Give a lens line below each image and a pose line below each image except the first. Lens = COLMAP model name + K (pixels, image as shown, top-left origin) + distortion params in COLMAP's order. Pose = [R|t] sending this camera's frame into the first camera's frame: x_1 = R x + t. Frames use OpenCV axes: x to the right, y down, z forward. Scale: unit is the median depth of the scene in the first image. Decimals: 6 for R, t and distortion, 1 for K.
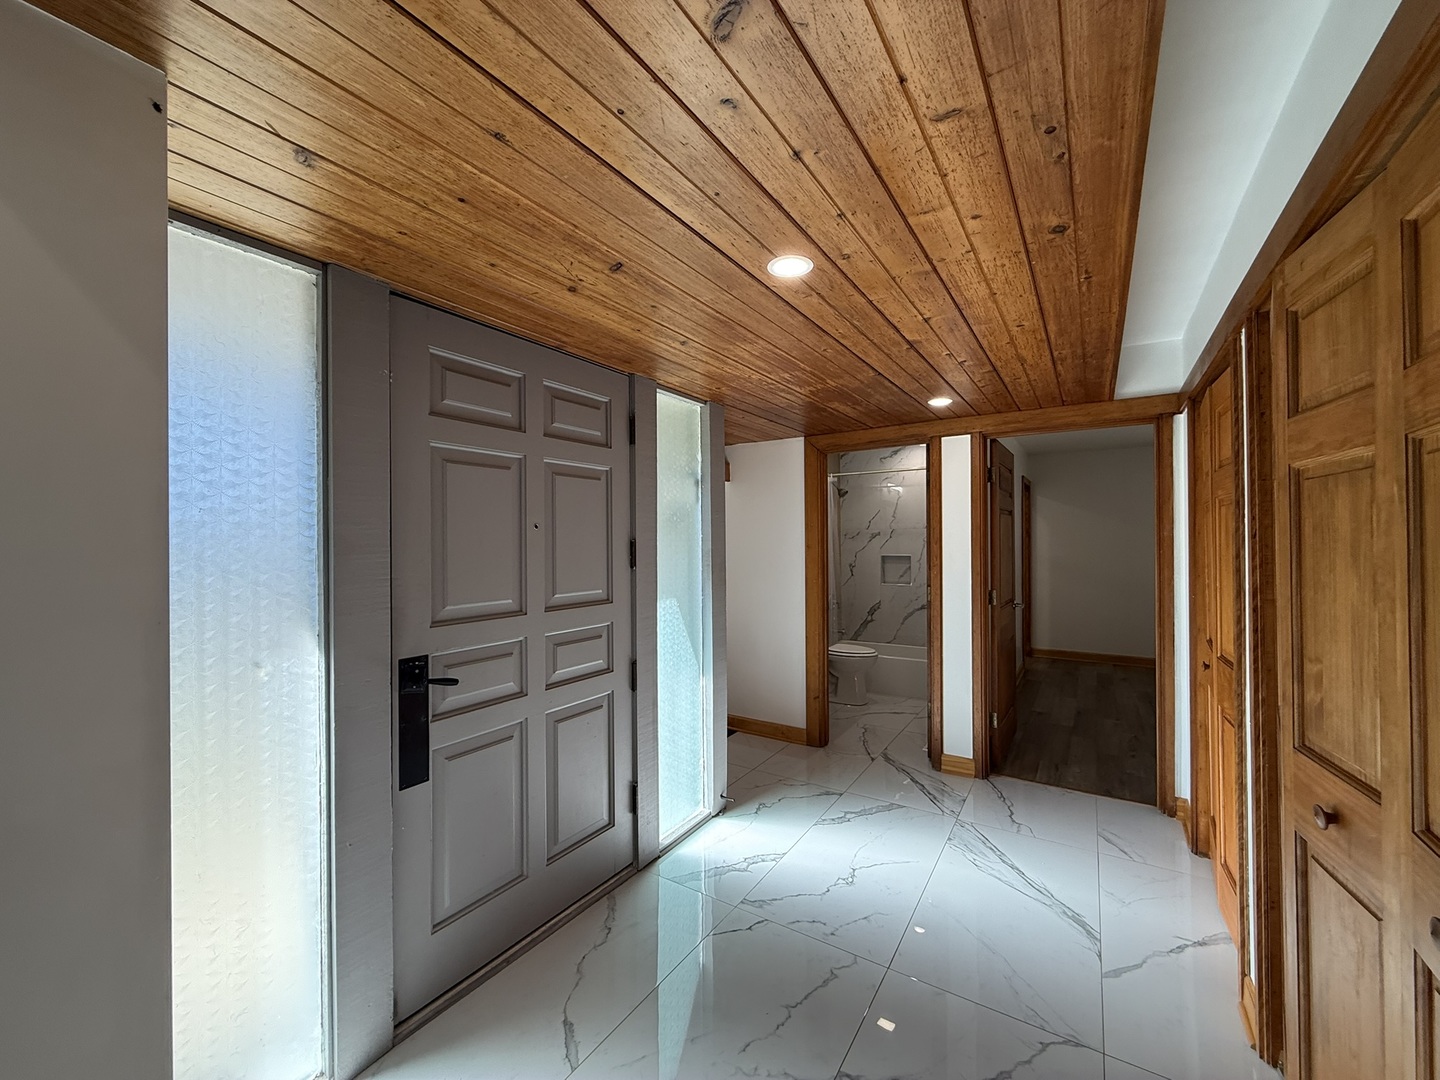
lens RADIAL K [[571.2, 0, 716.7], [0, 571.2, 542.2], [0, 0, 1]] dist [0.002407, 0.000181]
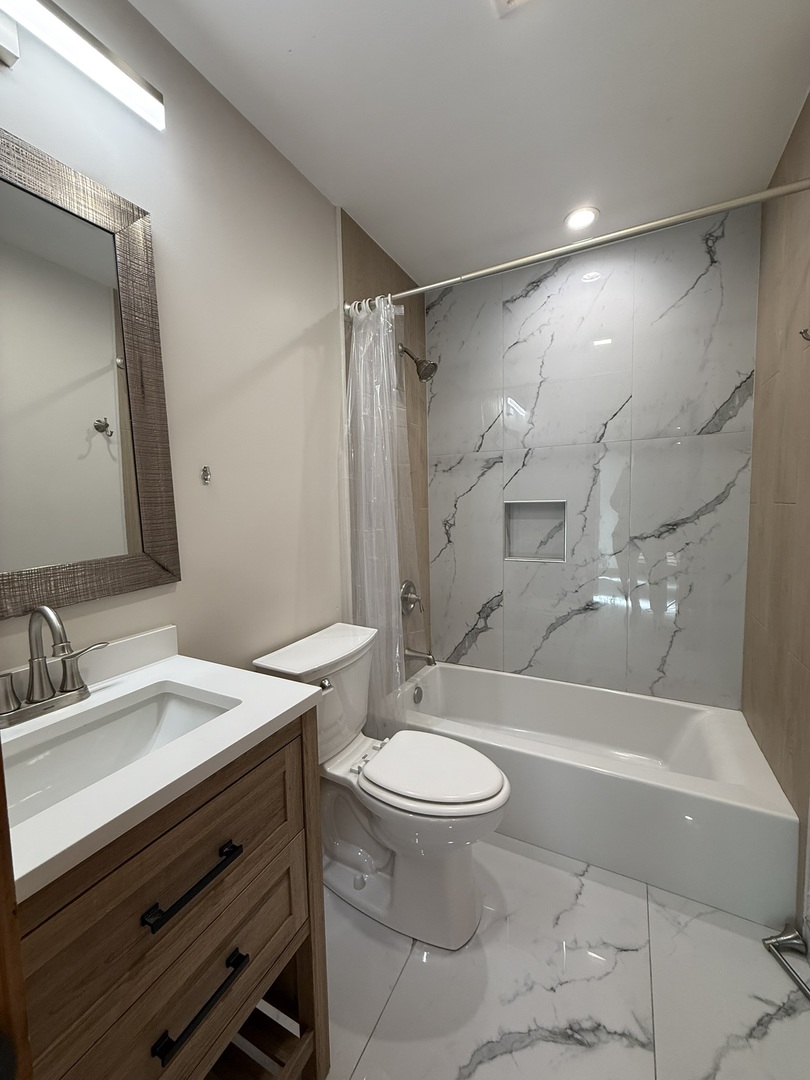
lens RADIAL K [[428.4, 0, 405.0], [0, 428.4, 540.0], [0, 0, 1]] dist [0.002407, 0.000181]
pose [[0.995394, -0.021507, 0.093421, 0.165680], [0.013533, 0.996275, 0.085162, 0.022628], [-0.094904, -0.083505, 0.991978, 0.633647]]
